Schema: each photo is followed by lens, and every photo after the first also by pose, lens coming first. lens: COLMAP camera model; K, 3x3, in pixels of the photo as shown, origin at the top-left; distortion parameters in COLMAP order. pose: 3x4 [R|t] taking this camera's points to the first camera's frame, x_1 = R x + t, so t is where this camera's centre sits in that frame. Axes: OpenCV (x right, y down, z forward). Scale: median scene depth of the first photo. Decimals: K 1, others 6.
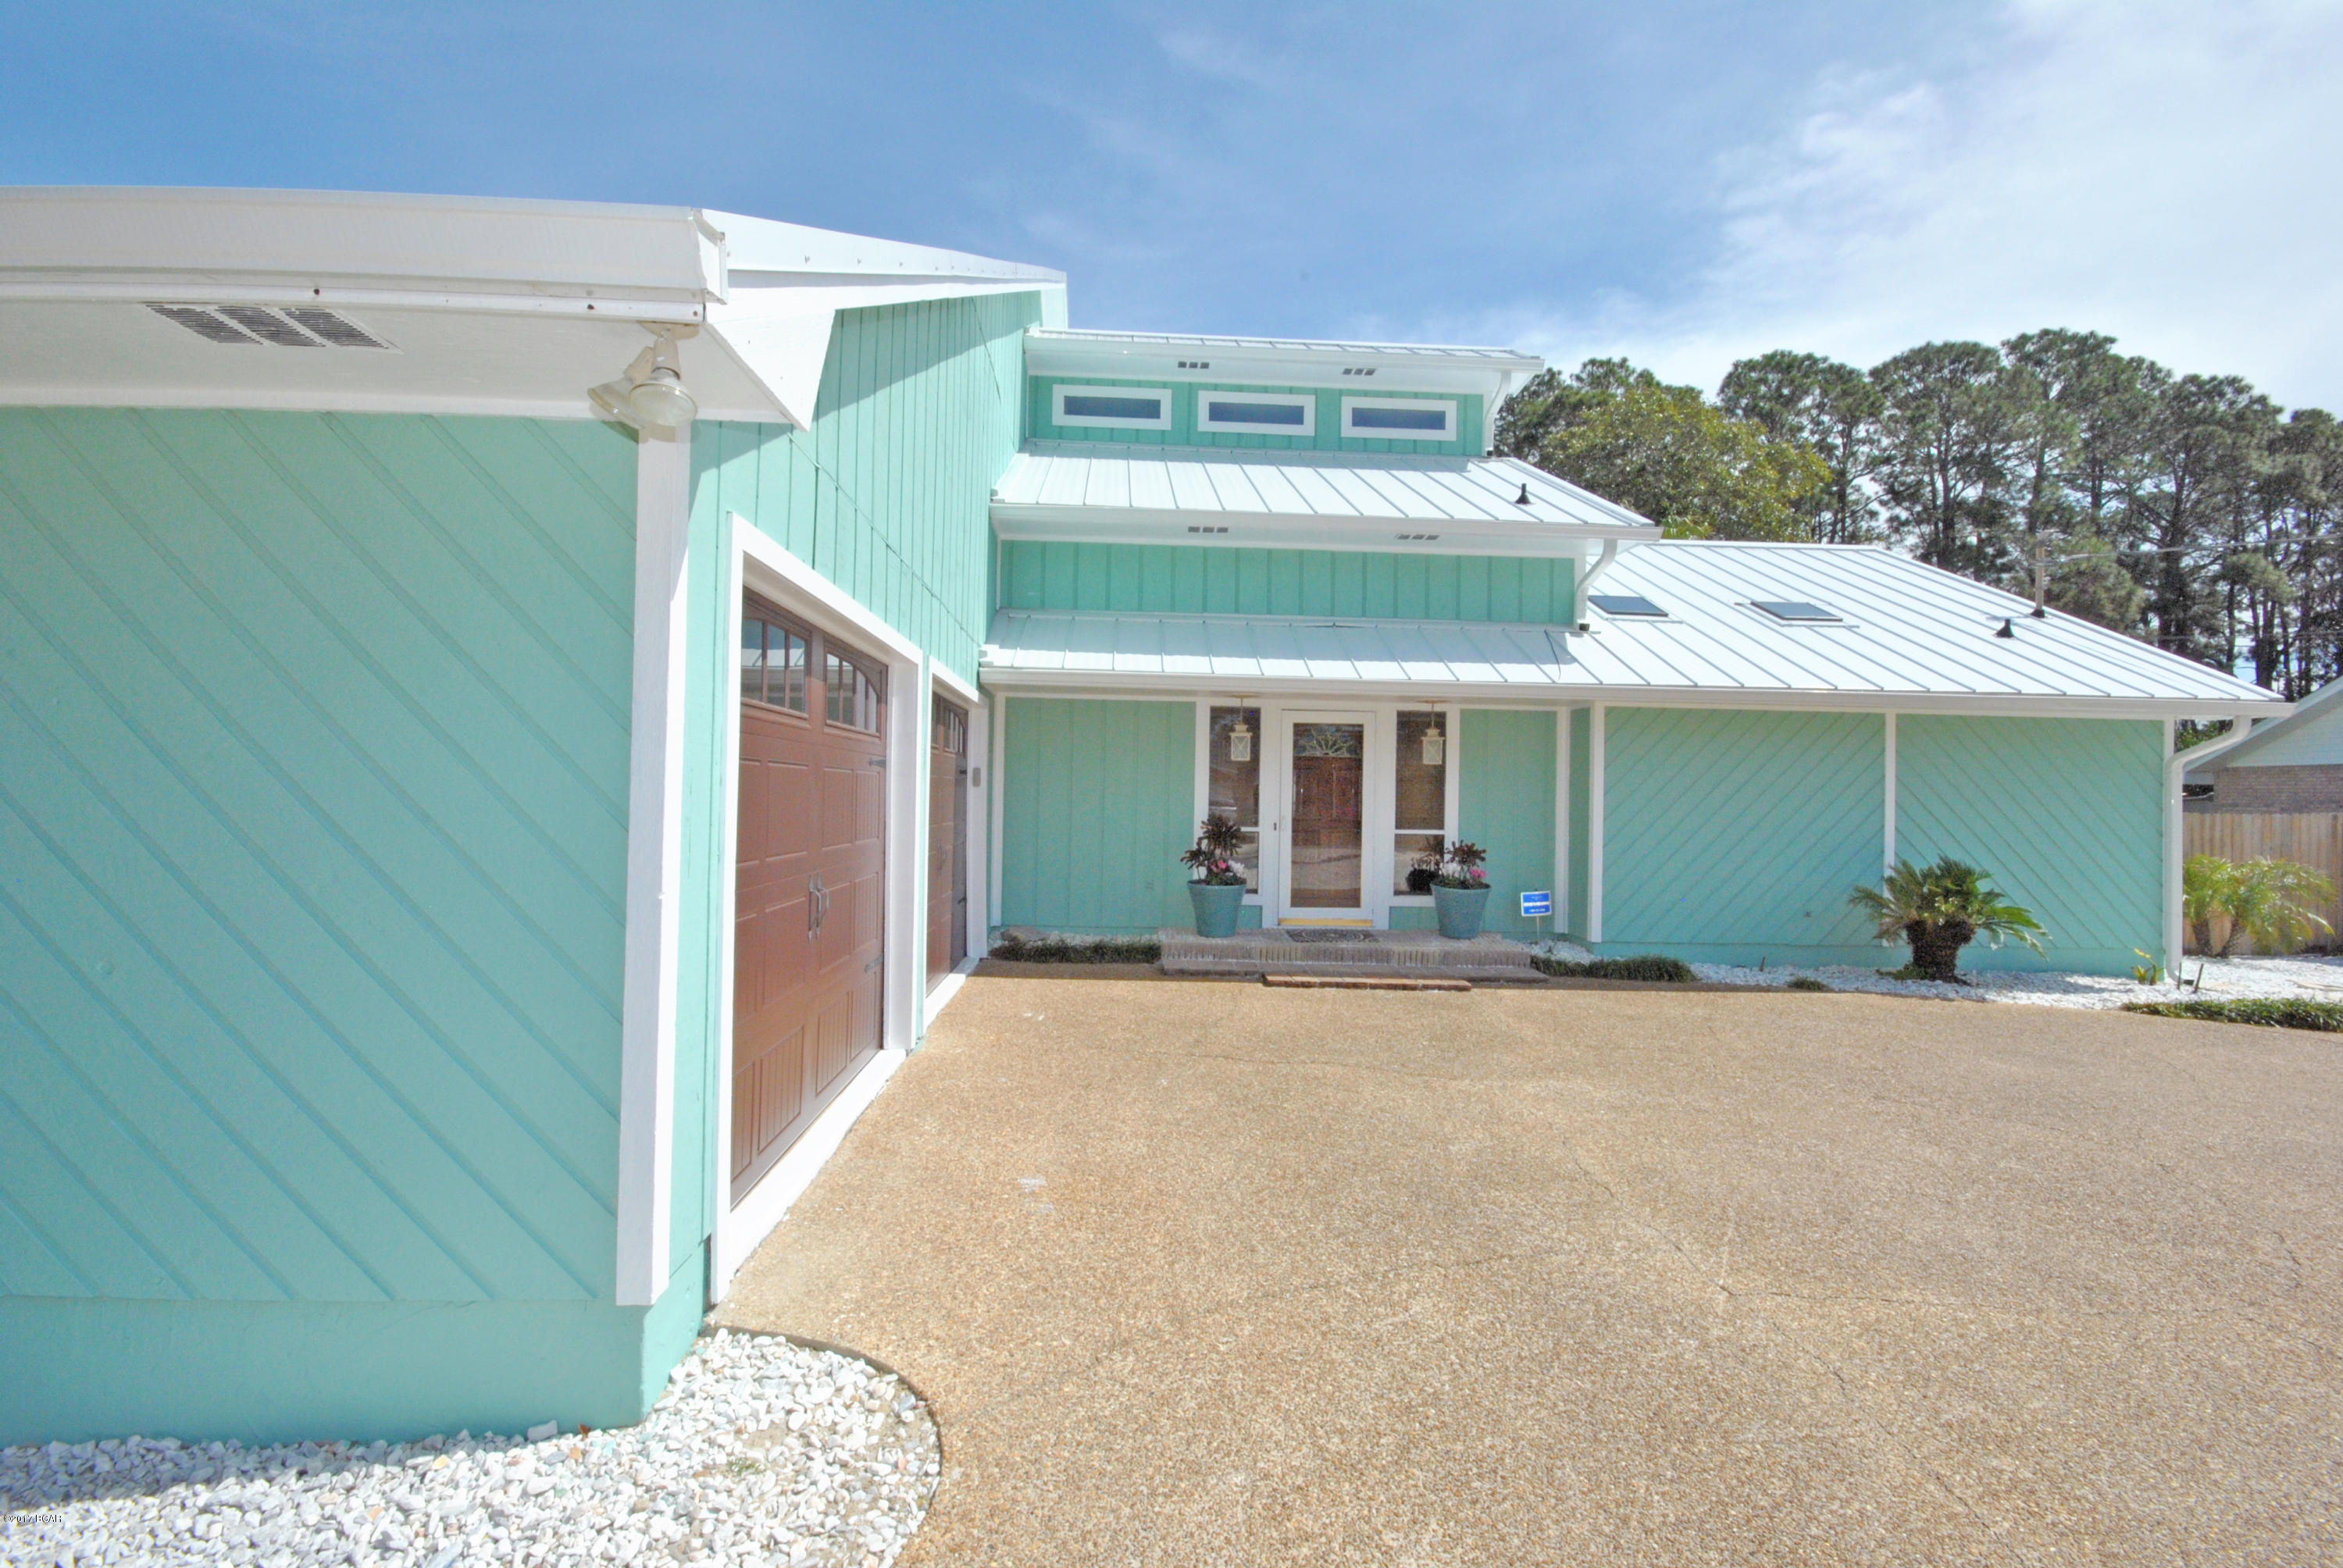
lens RADIAL K [[1038.0, 0, 1171.9], [0, 1038.0, 779.8], [0, 0, 1]] dist [0.007339, -0.010616]
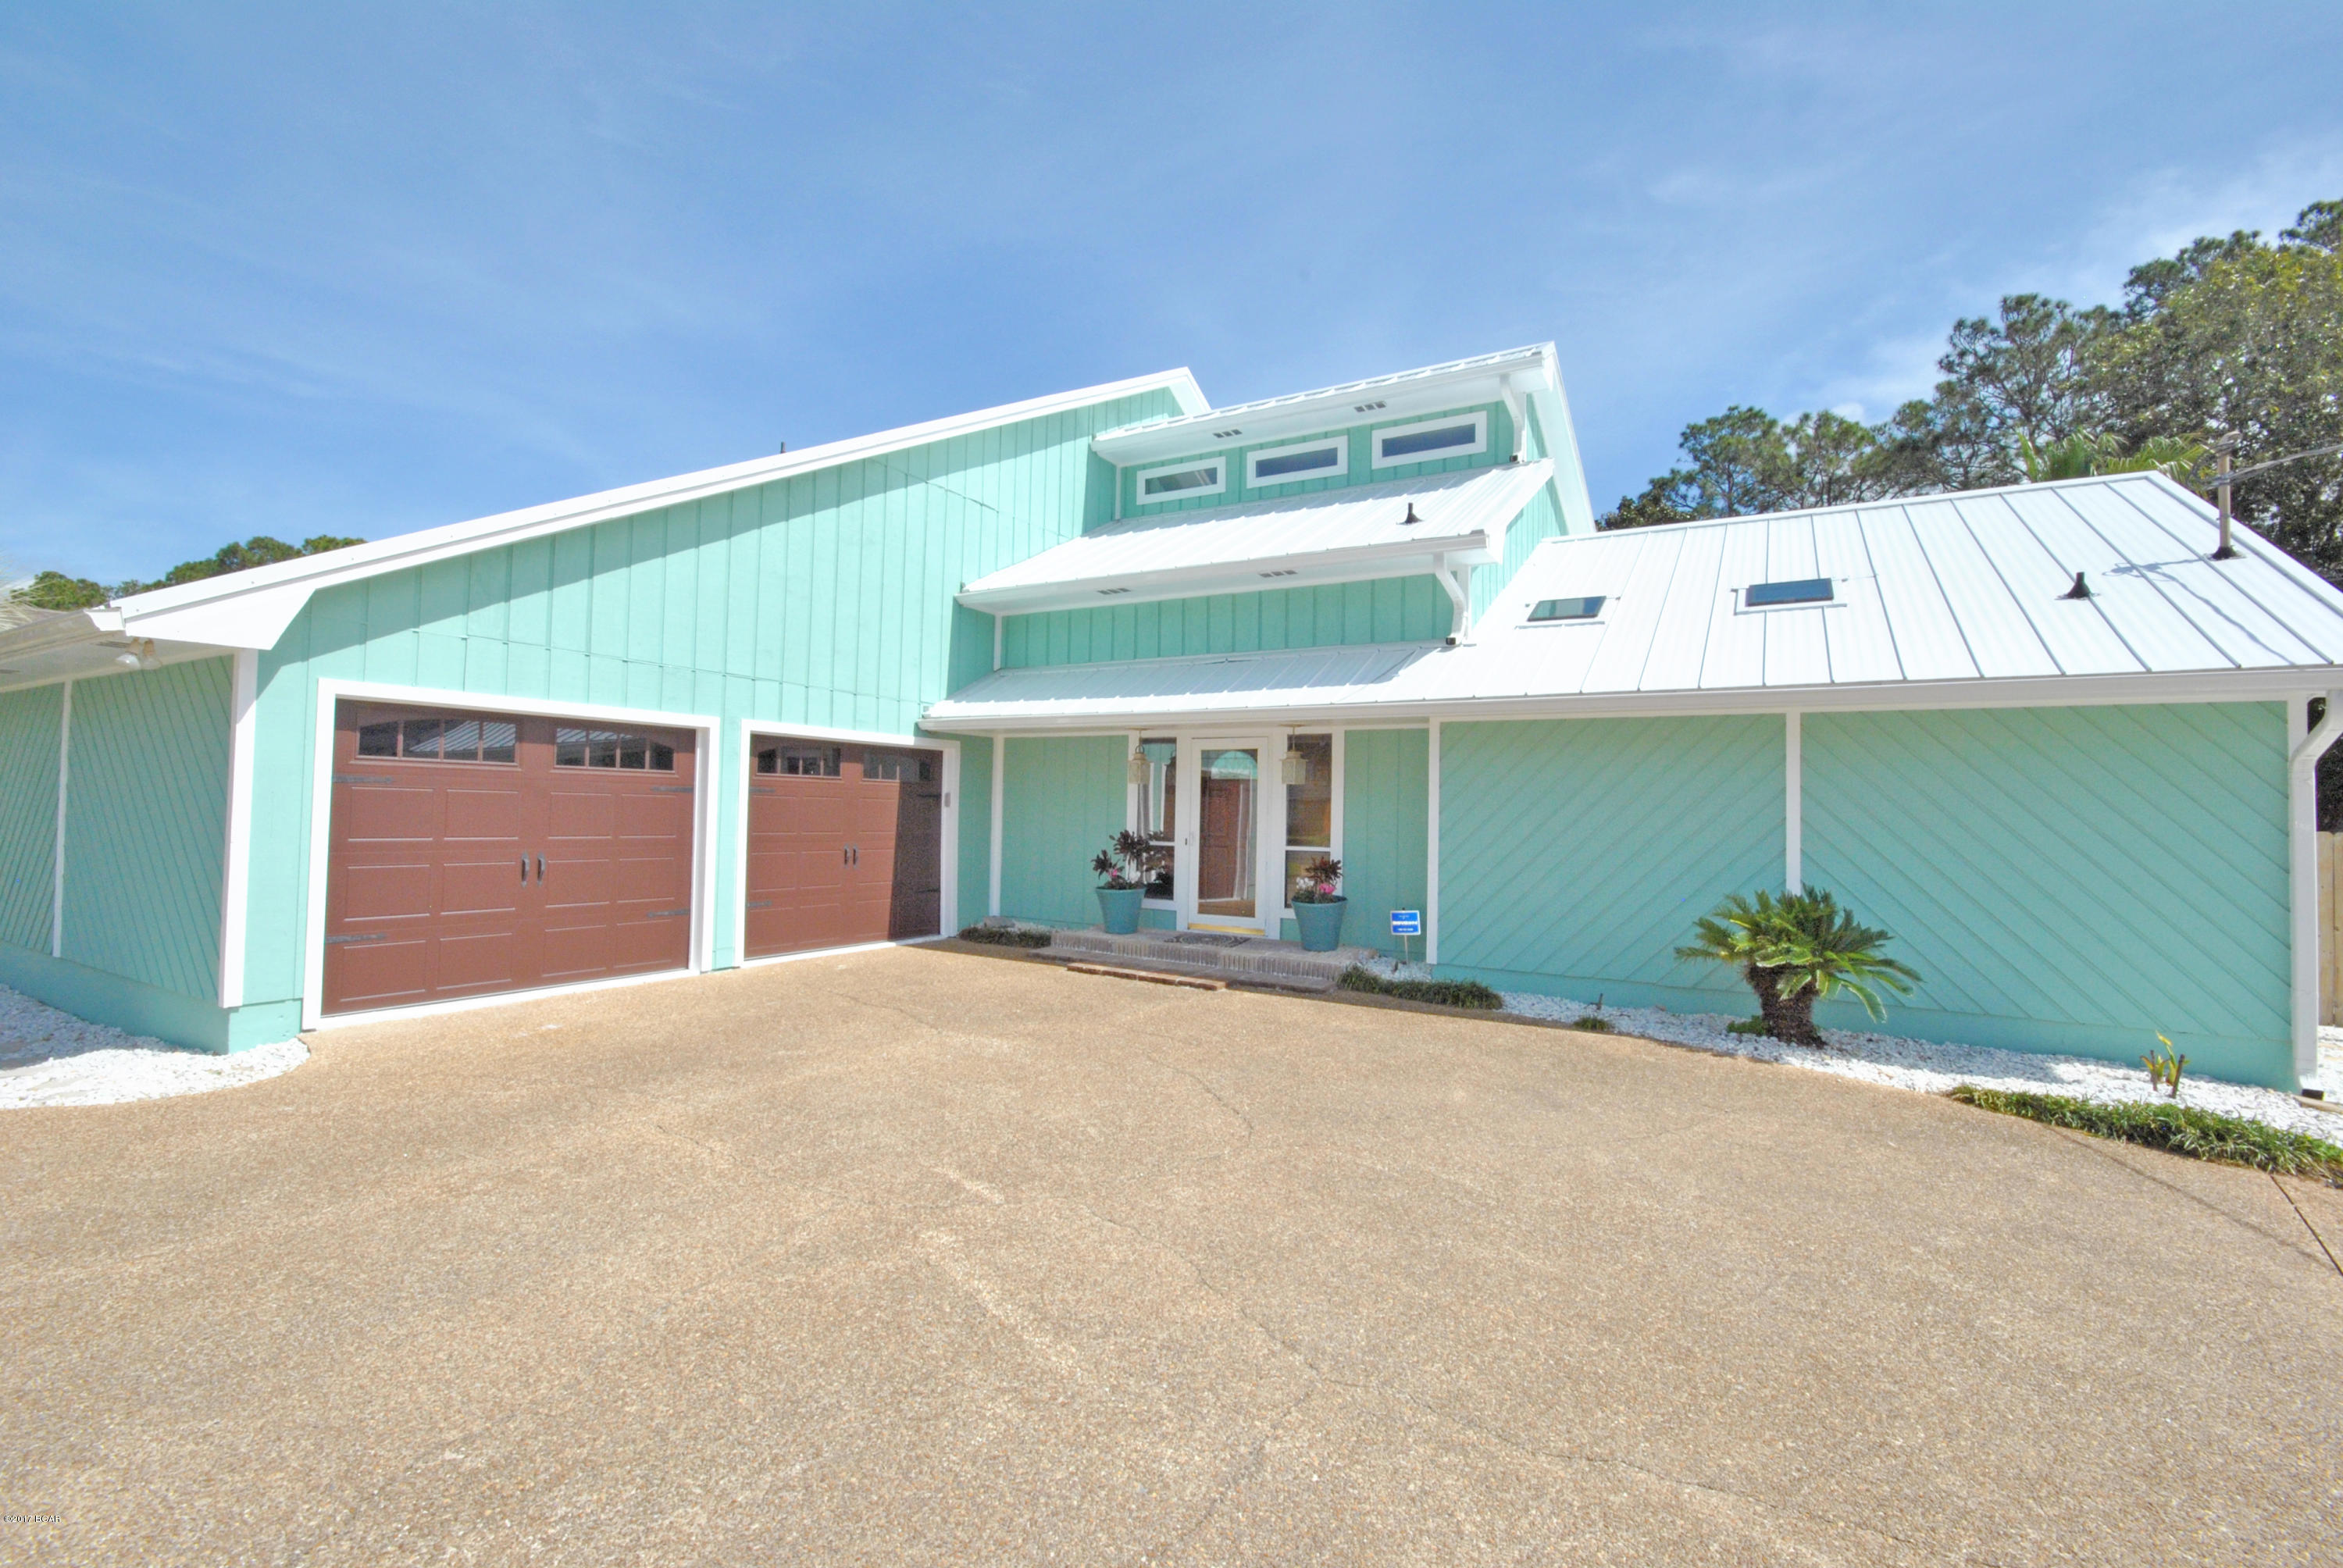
lens RADIAL K [[1038.0, 0, 1168.2], [0, 1038.0, 776.4], [0, 0, 1]] dist [0.007339, -0.010616]
pose [[0.835641, -0.021093, -0.548870, 0.711029], [0.003314, 0.999438, -0.033363, 0.011687], [0.549266, 0.026060, 0.835241, 0.042232]]
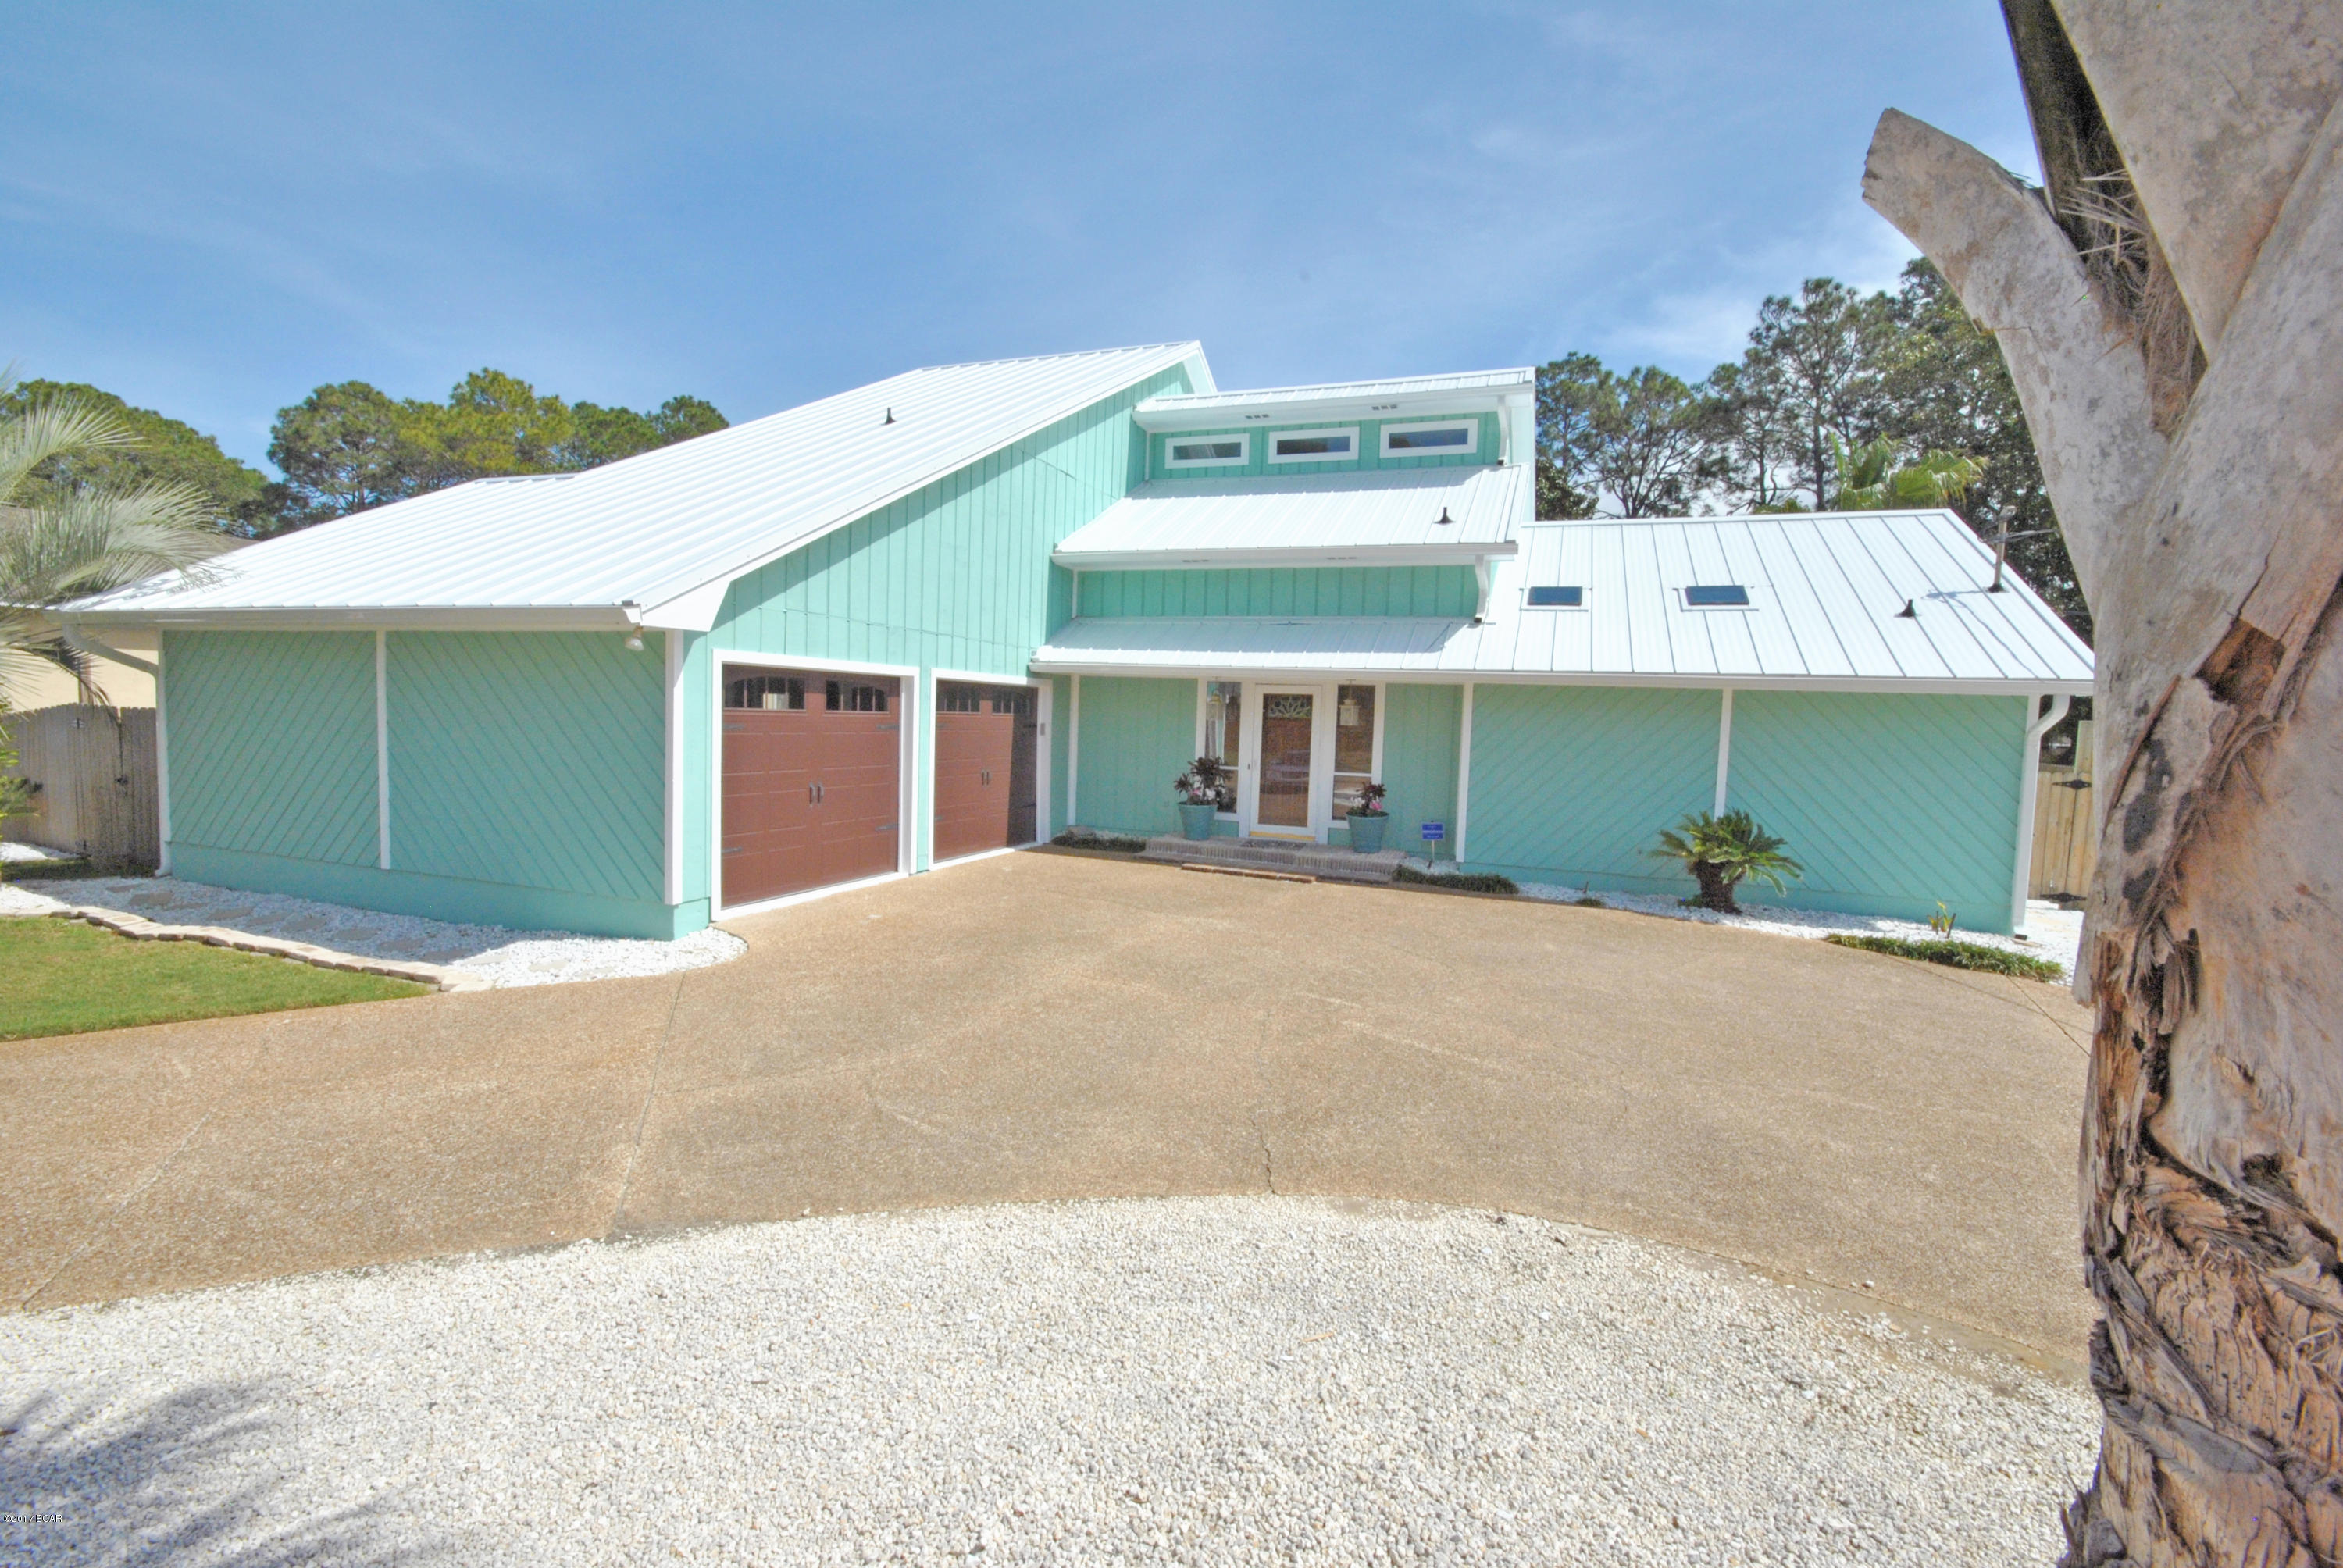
lens RADIAL K [[1038.0, 0, 1167.2], [0, 1038.0, 779.5], [0, 0, 1]] dist [0.007339, -0.010616]
pose [[0.916311, 0.037779, -0.398681, 0.566981], [-0.012207, 0.997713, 0.066487, -0.030906], [0.400281, -0.056056, 0.914676, -0.344152]]
